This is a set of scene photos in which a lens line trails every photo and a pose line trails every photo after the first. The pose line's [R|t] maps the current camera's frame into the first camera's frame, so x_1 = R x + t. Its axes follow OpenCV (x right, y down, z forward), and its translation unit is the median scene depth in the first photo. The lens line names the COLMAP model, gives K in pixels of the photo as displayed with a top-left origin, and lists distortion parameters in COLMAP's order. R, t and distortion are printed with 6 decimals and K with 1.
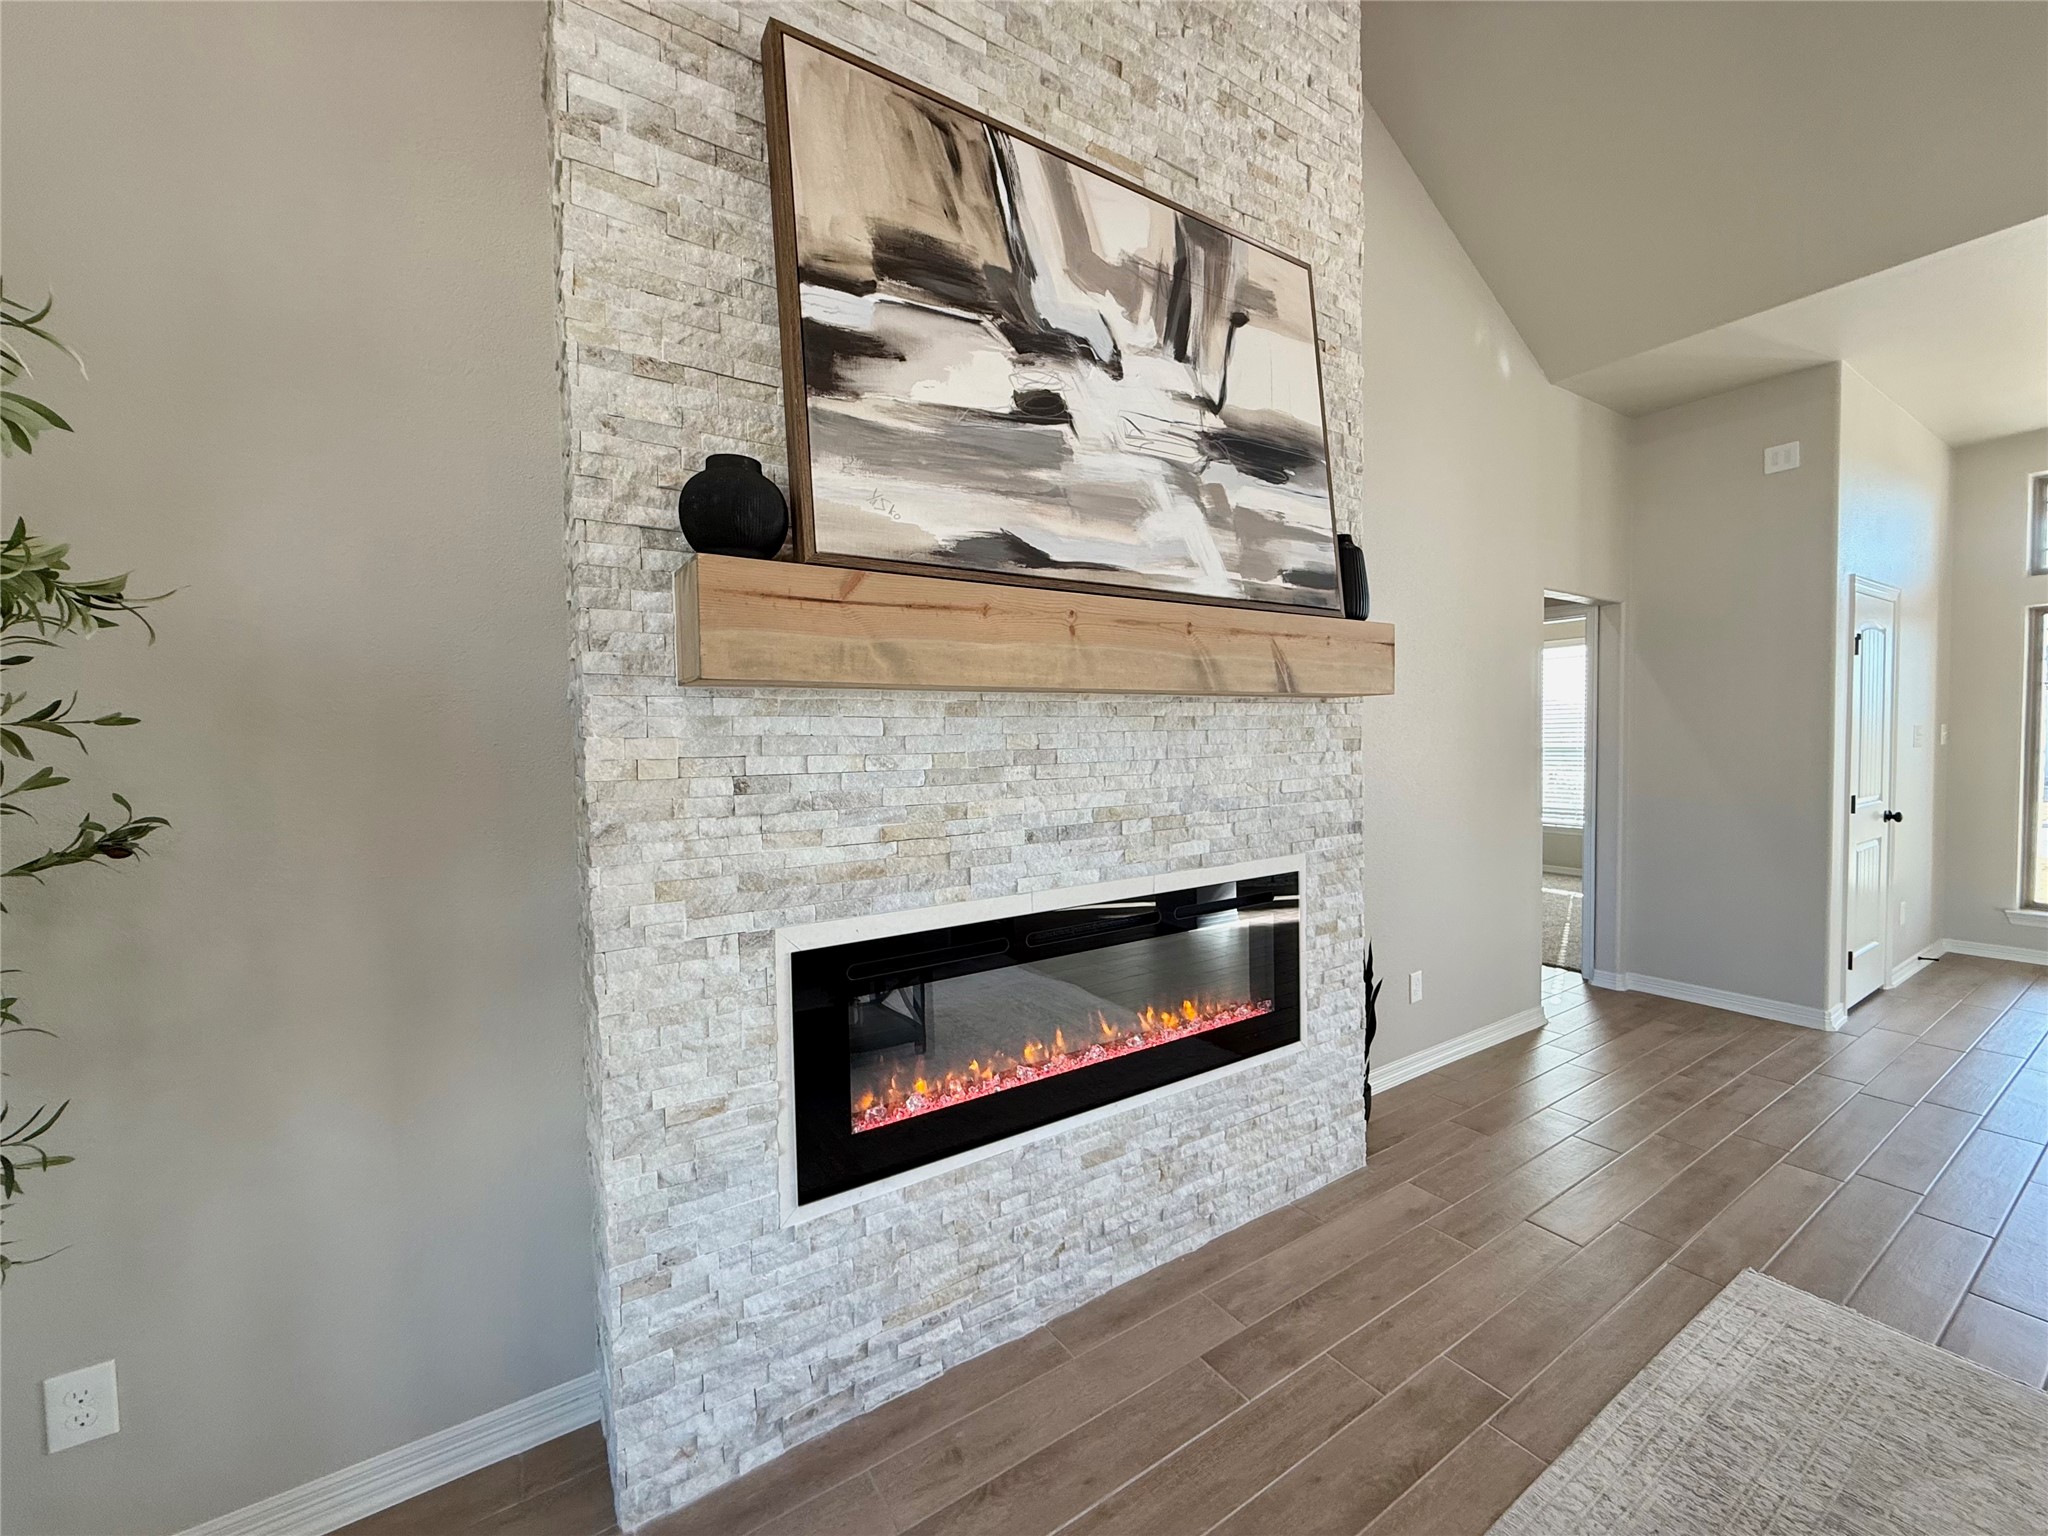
lens RADIAL K [[816.7, 0, 1029.0], [0, 816.7, 765.9], [0, 0, 1]] dist [0.002363, -0.000543]
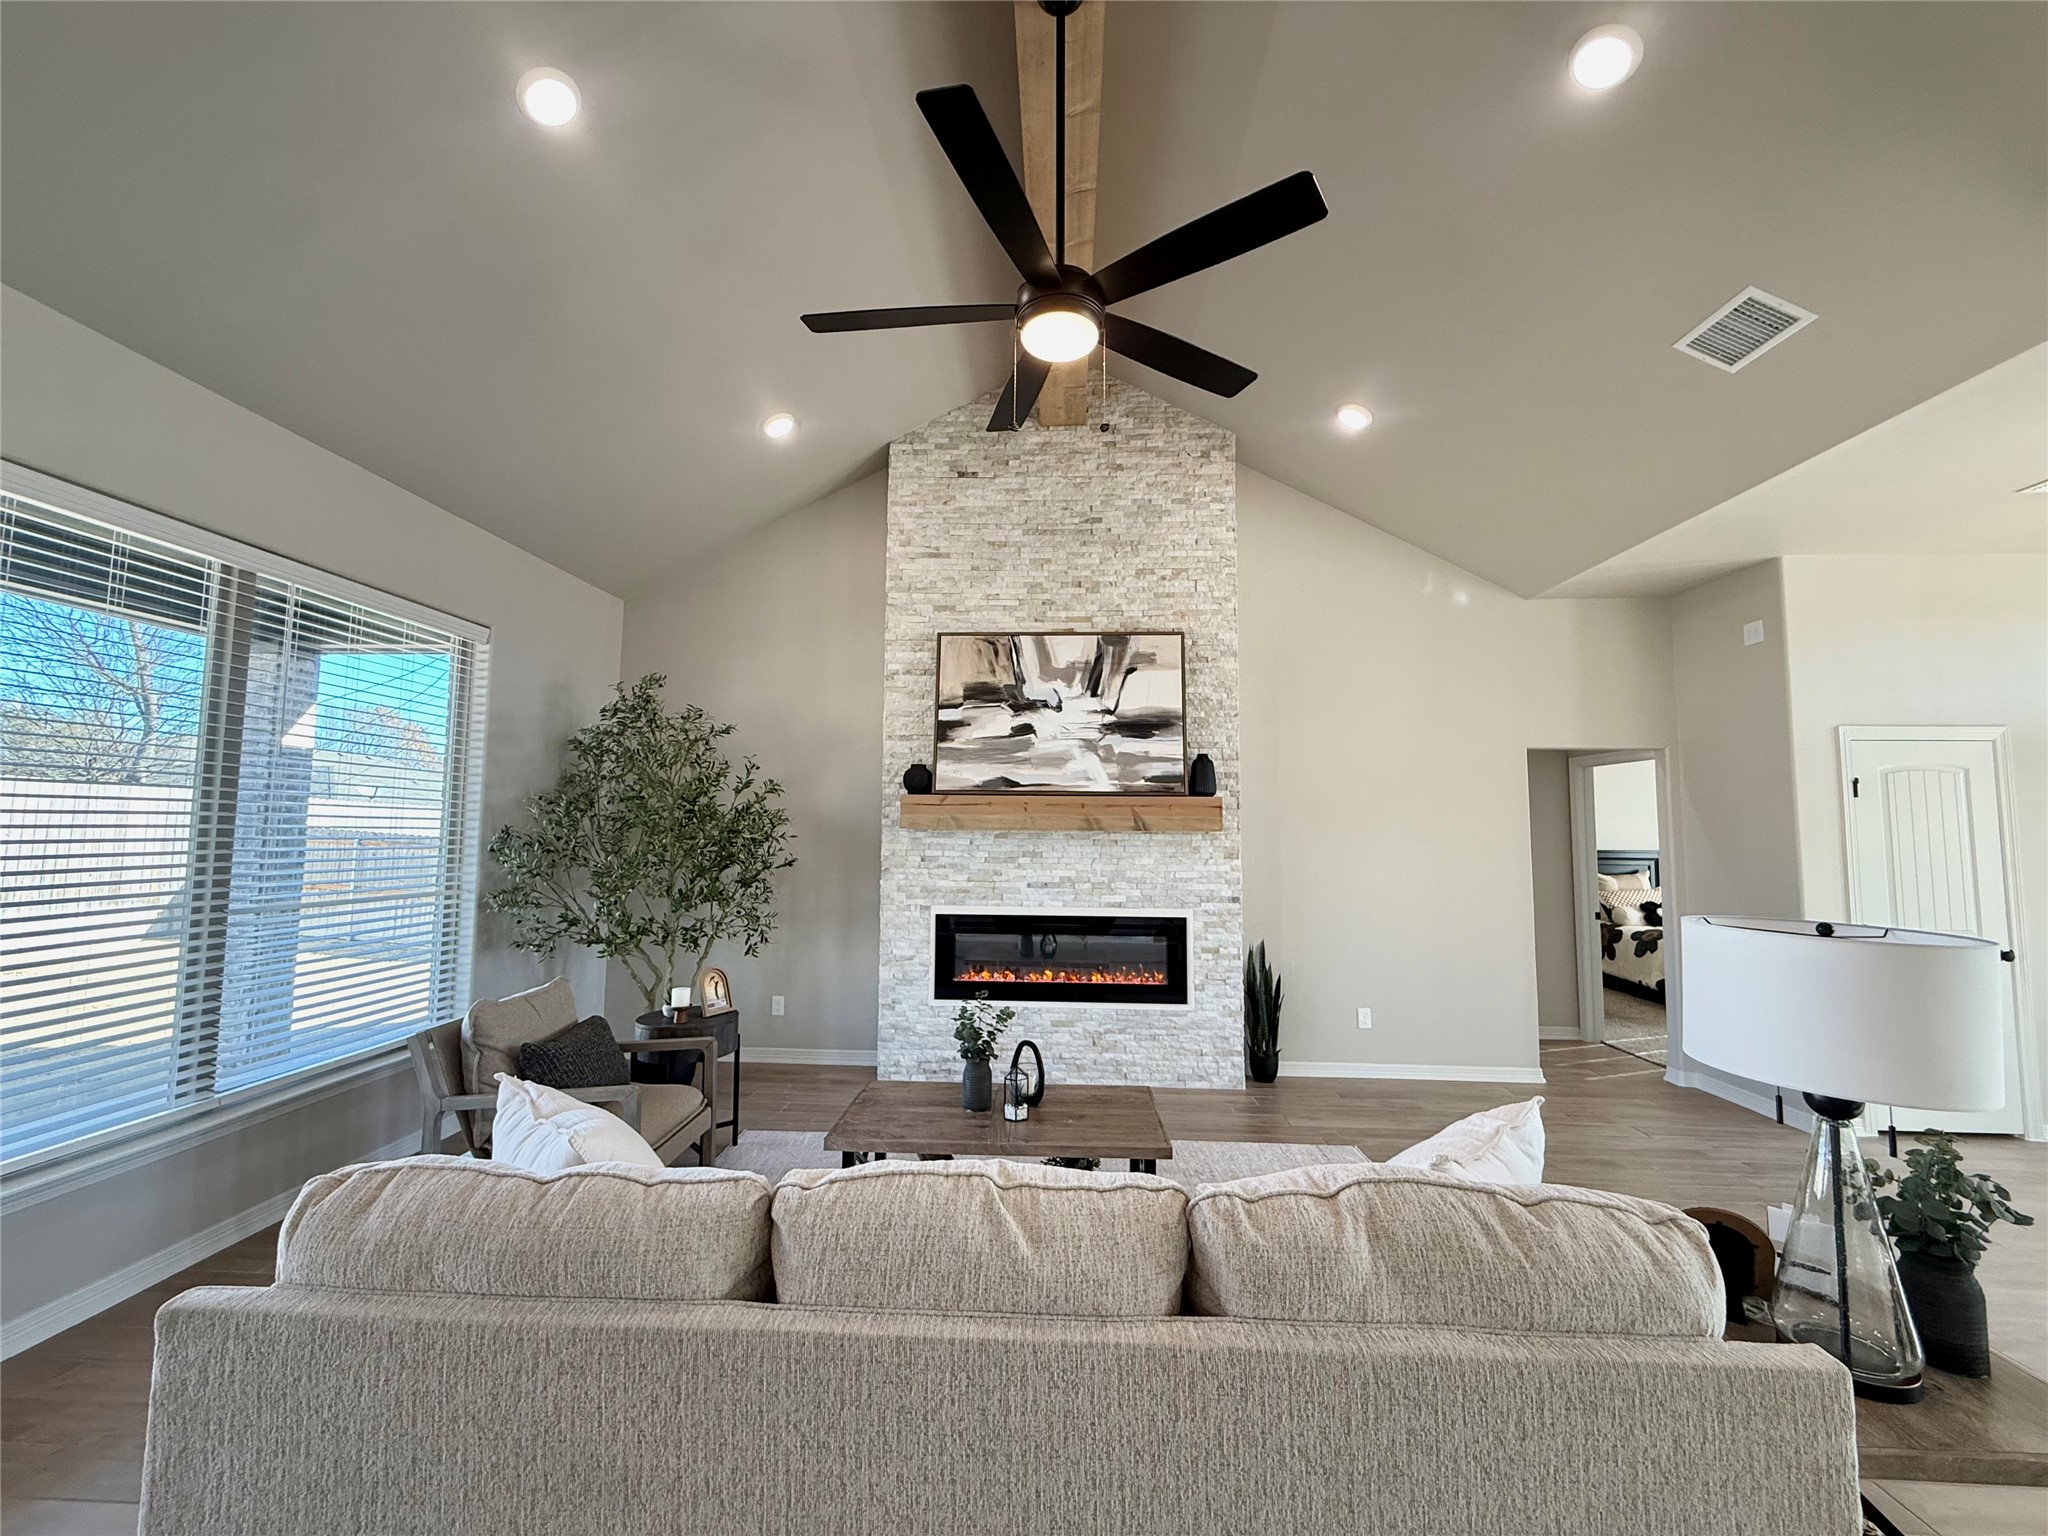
lens RADIAL K [[816.7, 0, 1016.4], [0, 816.7, 768.0], [0, 0, 1]] dist [0.002363, -0.000543]
pose [[0.814561, -0.019981, -0.579734, 1.577846], [-0.045480, 0.994130, -0.098165, -0.029079], [0.578292, 0.106328, 0.808871, -1.240400]]
